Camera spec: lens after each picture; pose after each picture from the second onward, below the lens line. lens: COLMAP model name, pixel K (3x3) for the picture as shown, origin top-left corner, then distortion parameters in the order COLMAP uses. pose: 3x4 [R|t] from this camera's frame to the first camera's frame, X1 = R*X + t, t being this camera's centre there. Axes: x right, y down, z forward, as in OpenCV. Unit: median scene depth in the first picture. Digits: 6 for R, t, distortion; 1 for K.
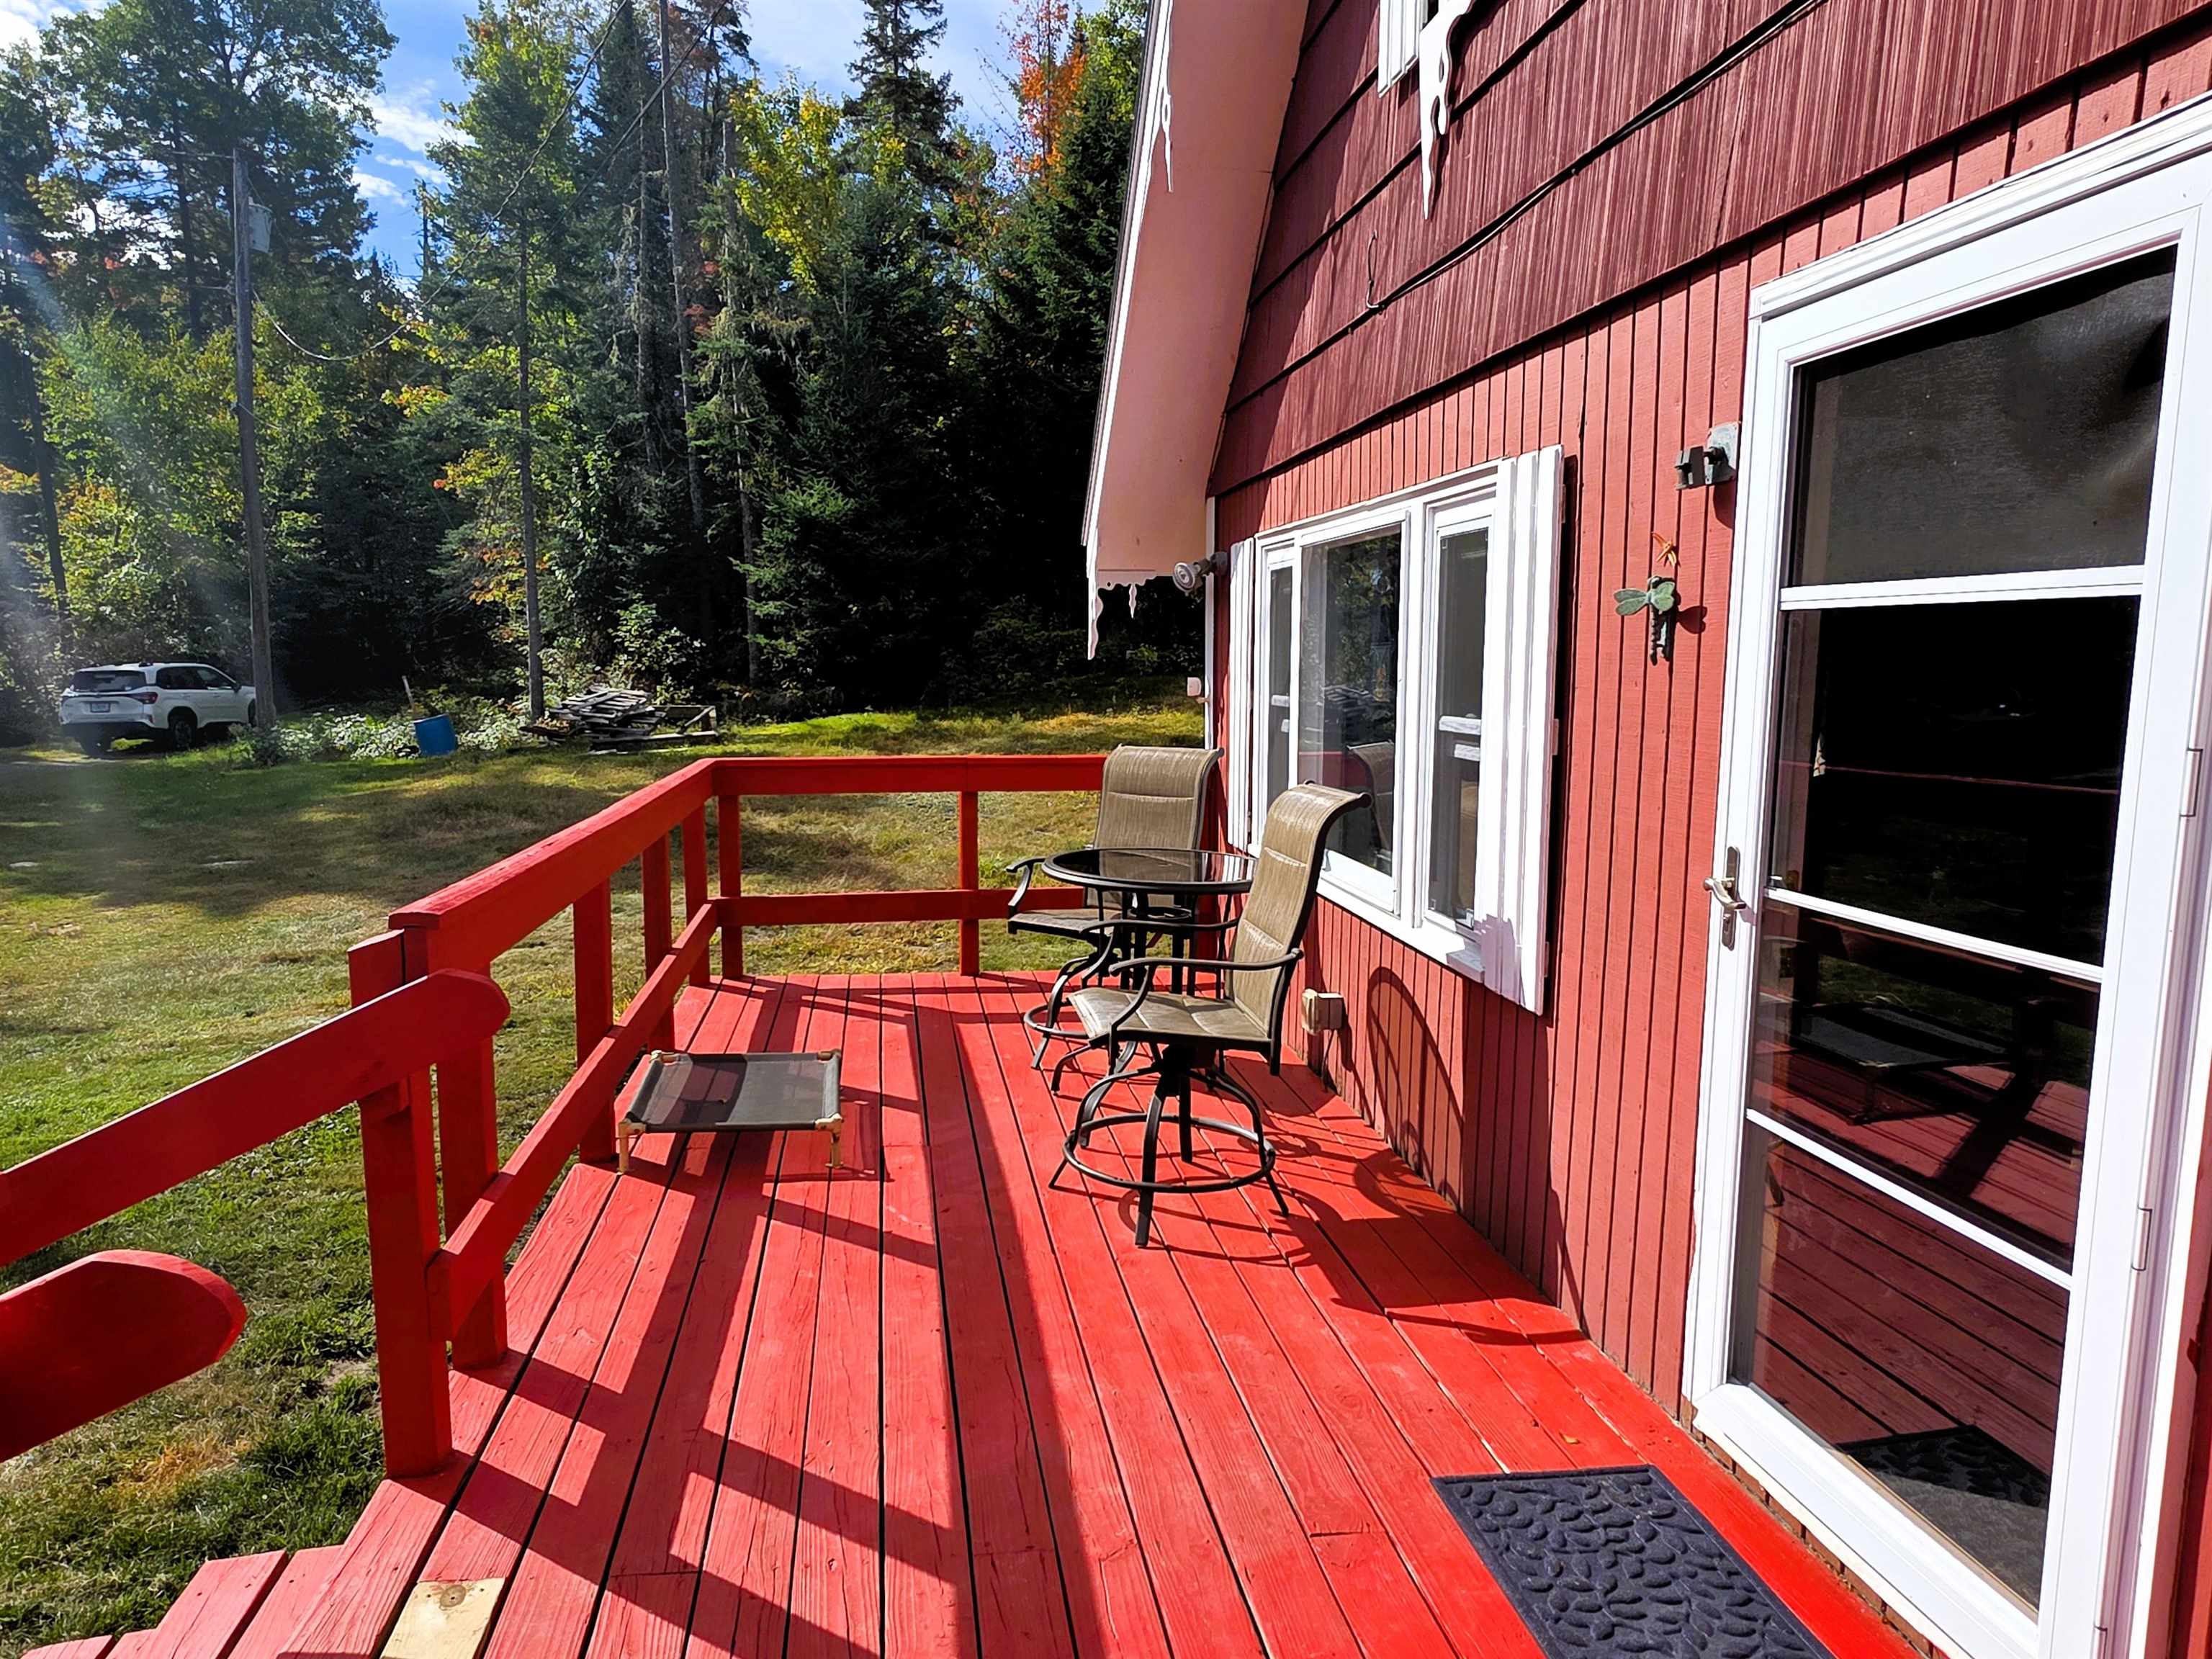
lens RADIAL K [[1287.3, 0, 1110.5], [0, 1287.3, 829.2], [0, 0, 1]] dist [-0.001639, -0.000288]
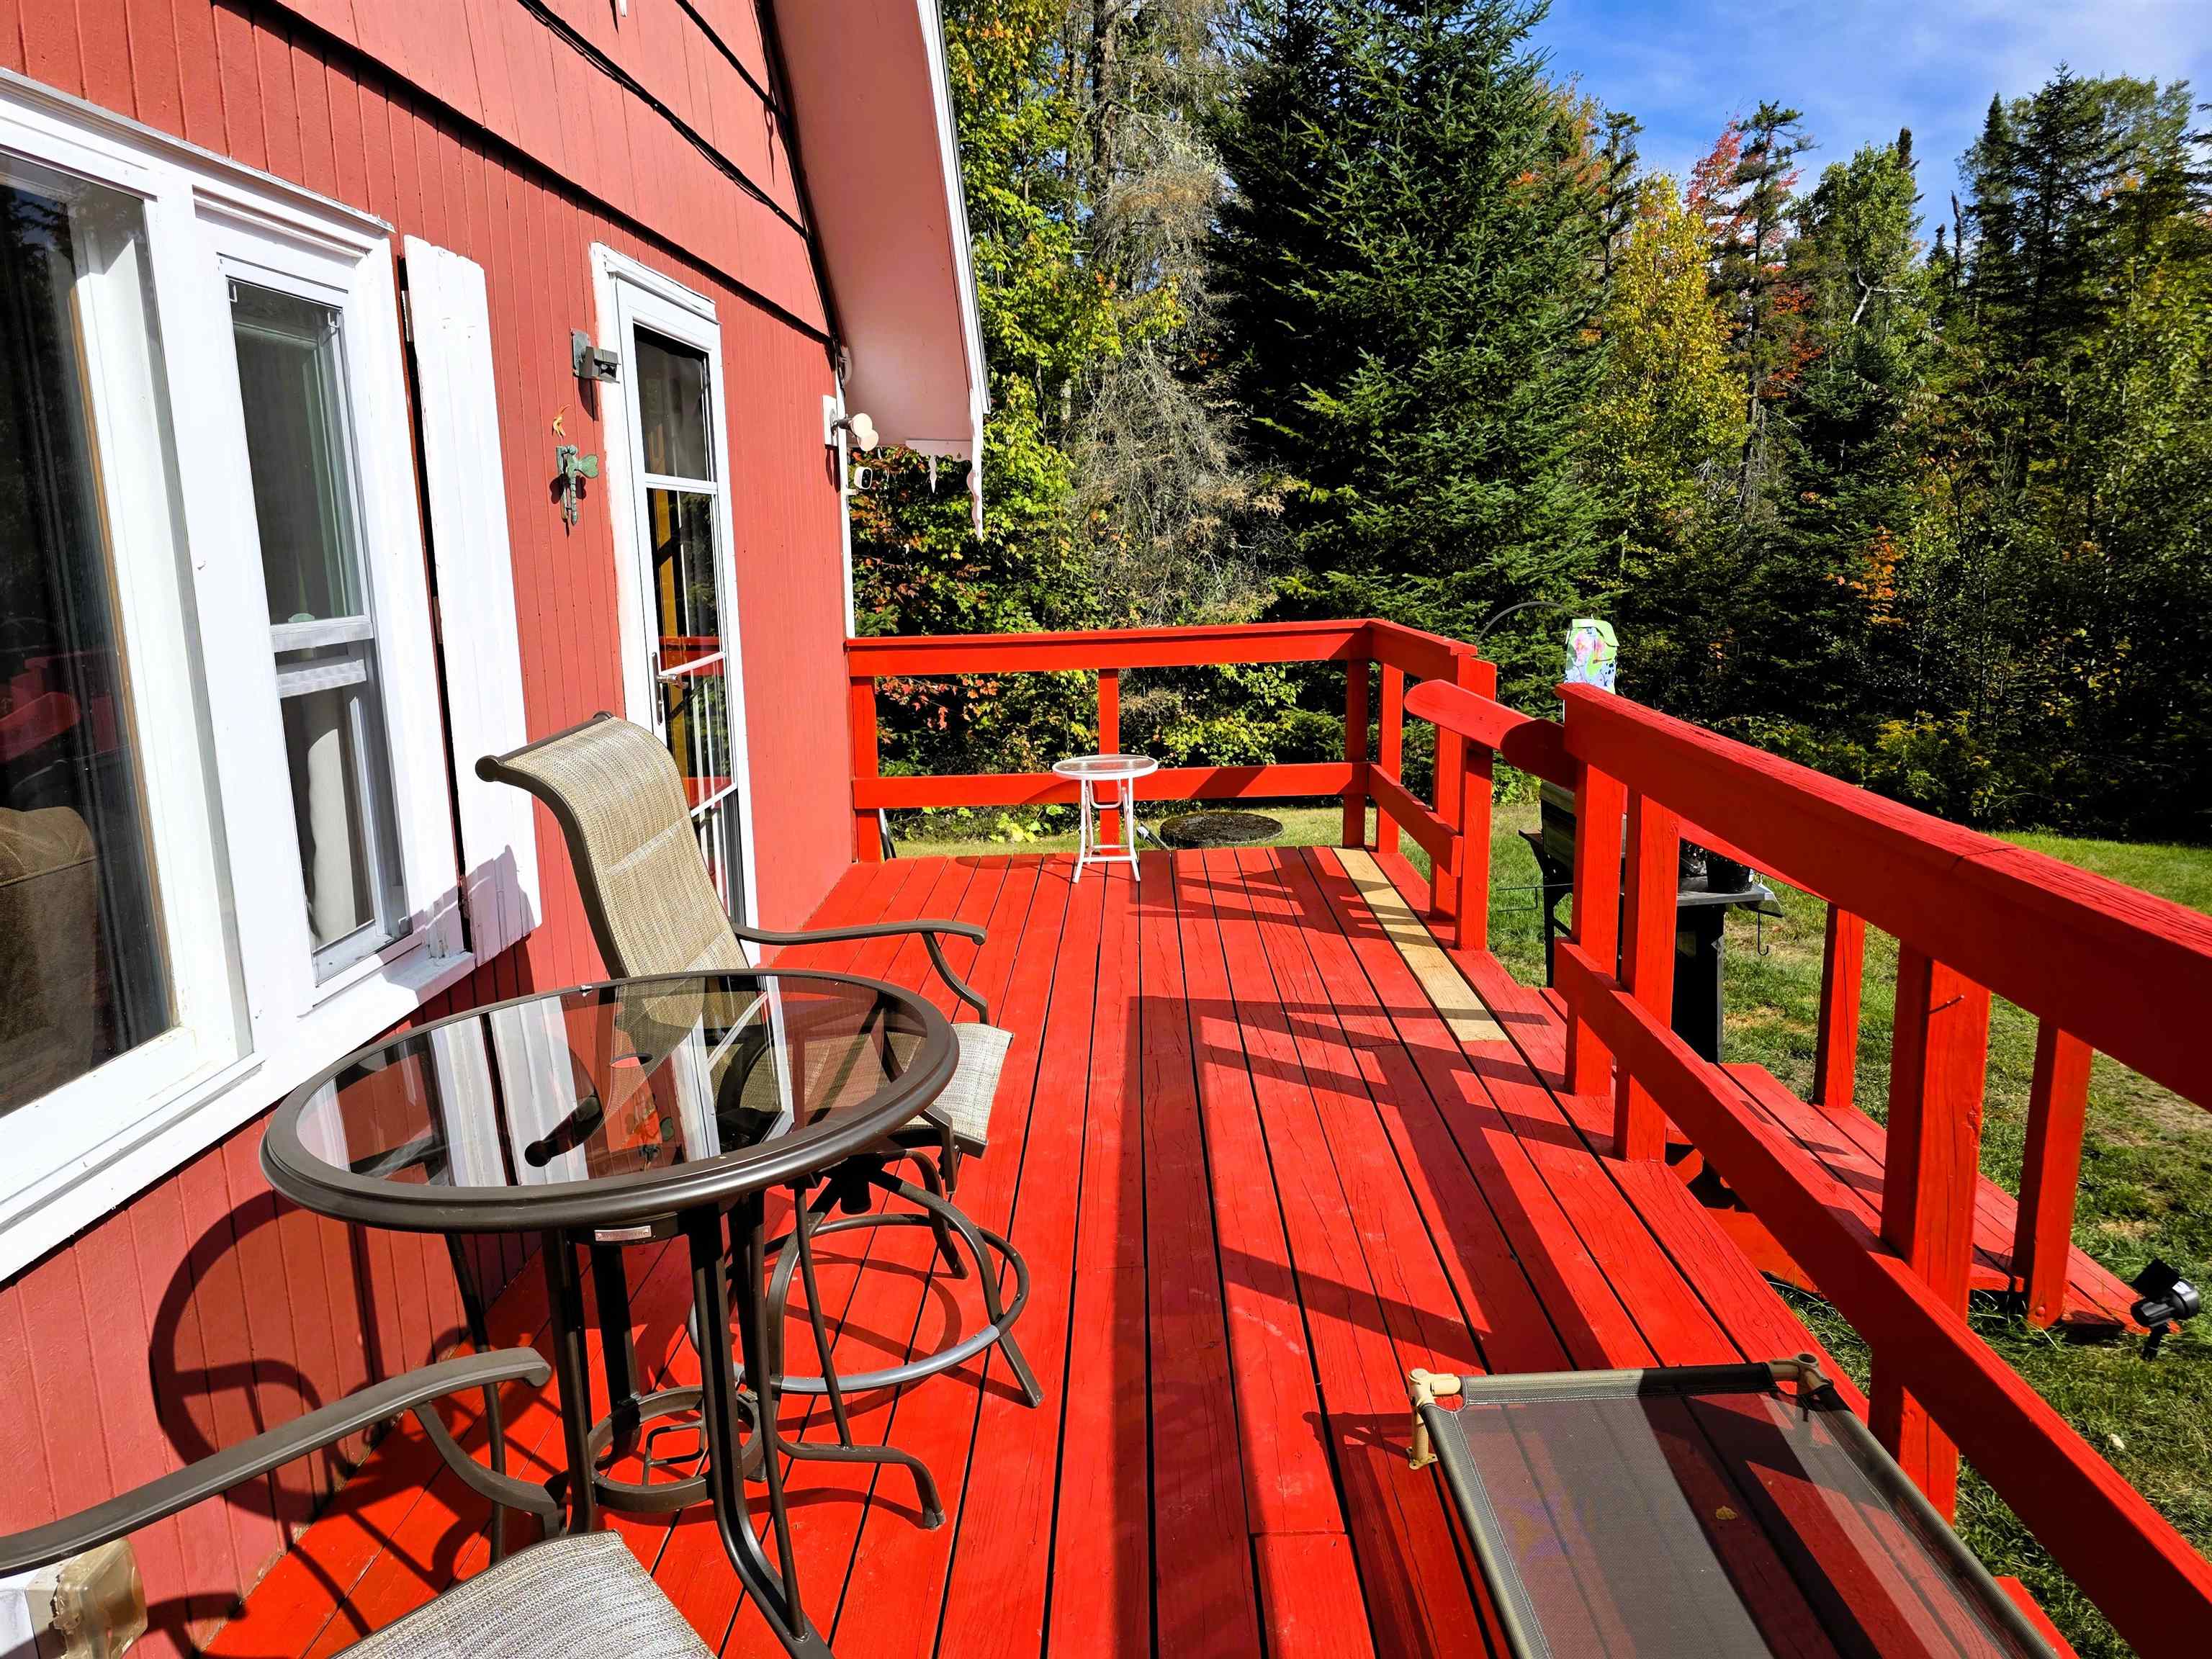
lens RADIAL K [[1483.9, 0, 1109.5], [0, 1483.9, 828.8], [0, 0, 1]] dist [0.000416, -0.001643]
pose [[-0.982731, -0.016354, 0.184314, -0.251044], [0.044000, 0.946862, 0.318617, -0.237565], [-0.179731, 0.321225, -0.929791, 1.934941]]
